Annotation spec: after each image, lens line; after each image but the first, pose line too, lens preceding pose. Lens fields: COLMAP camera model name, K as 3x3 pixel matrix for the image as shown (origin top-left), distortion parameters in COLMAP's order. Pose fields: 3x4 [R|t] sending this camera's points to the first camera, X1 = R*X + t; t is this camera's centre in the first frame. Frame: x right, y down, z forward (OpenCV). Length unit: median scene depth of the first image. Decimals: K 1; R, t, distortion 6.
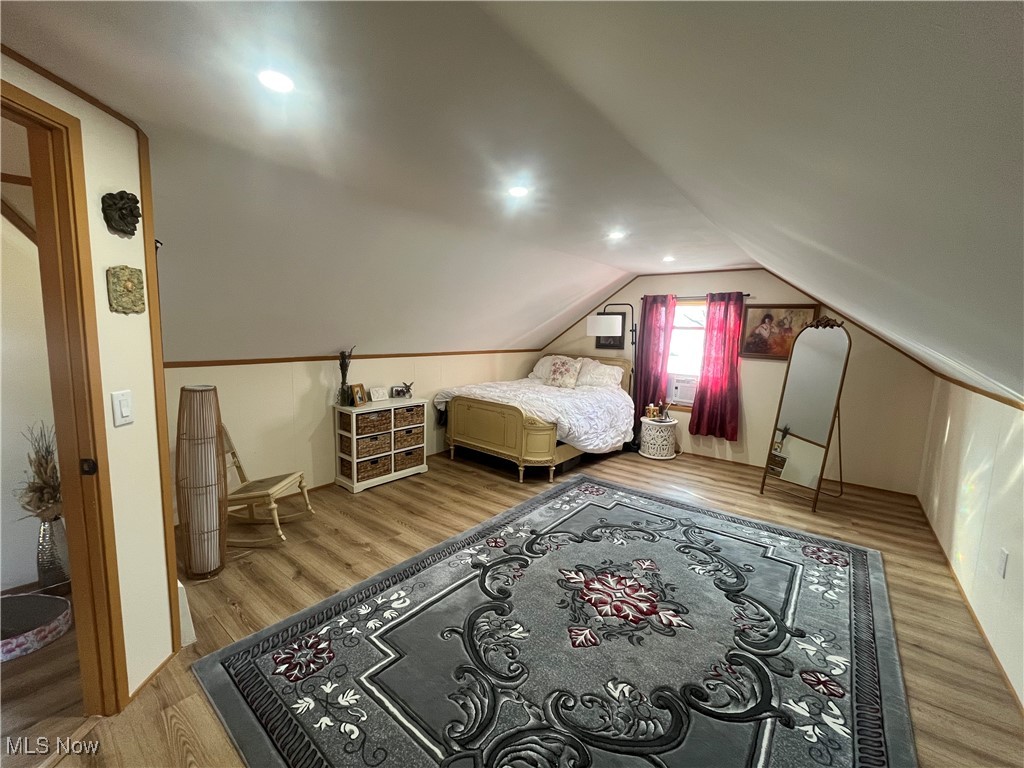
lens RADIAL K [[415.6, 0, 512.0], [0, 415.6, 384.0], [0, 0, 1]] dist [-0.002361, -0.000037]
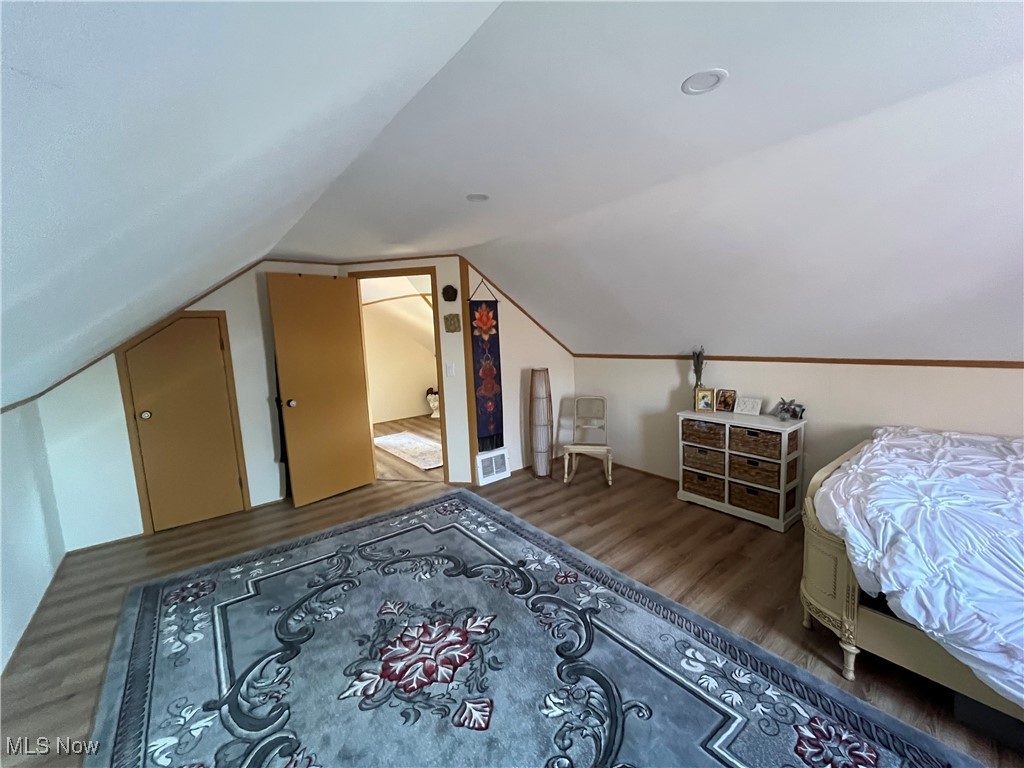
lens RADIAL K [[415.6, 0, 512.0], [0, 415.6, 384.0], [0, 0, 1]] dist [-0.002361, -0.000037]
pose [[-0.234336, 0.109911, -0.965923, 0.791144], [-0.084182, 0.987562, 0.132796, -0.122548], [0.968504, 0.112432, -0.222168, 1.055794]]
